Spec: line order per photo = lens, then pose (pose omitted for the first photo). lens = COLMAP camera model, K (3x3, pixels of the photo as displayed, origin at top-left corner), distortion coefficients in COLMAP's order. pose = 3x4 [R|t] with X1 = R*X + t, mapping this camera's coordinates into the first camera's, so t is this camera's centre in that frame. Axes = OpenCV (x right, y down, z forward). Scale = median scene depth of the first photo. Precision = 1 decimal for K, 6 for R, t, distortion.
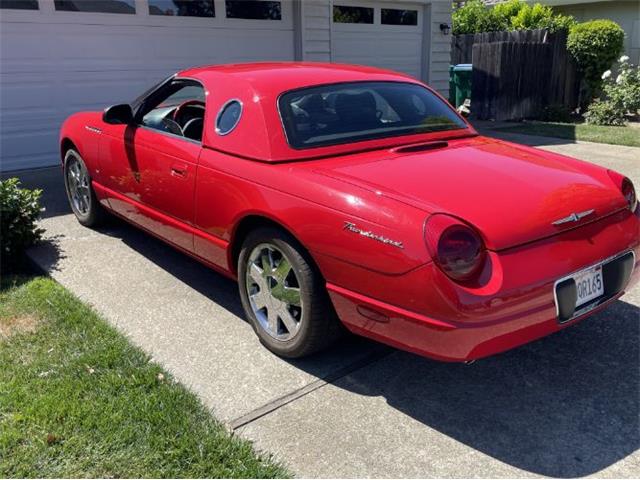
lens RADIAL K [[564.9, 0, 320.0], [0, 564.9, 240.0], [0, 0, 1]] dist [0.045497, -0.007434]
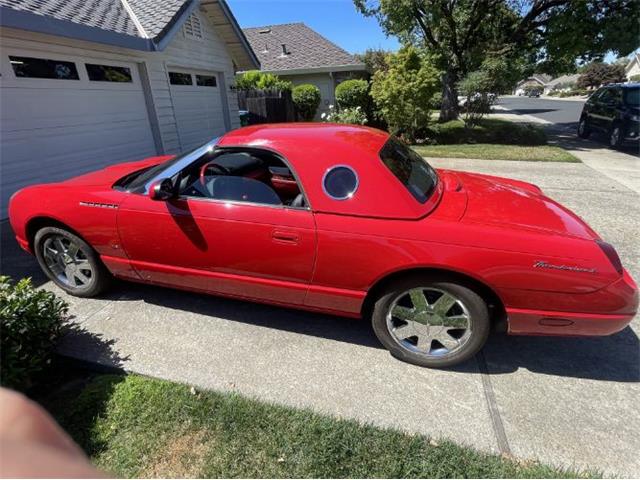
lens RADIAL K [[322.1, 0, 320.0], [0, 322.1, 240.0], [0, 0, 1]] dist [-0.011715, -0.000397]
pose [[0.832797, -0.234178, 0.501608, -0.378118], [0.188034, 0.971908, 0.141555, -0.145378], [-0.520666, -0.023567, 0.853435, 0.346976]]
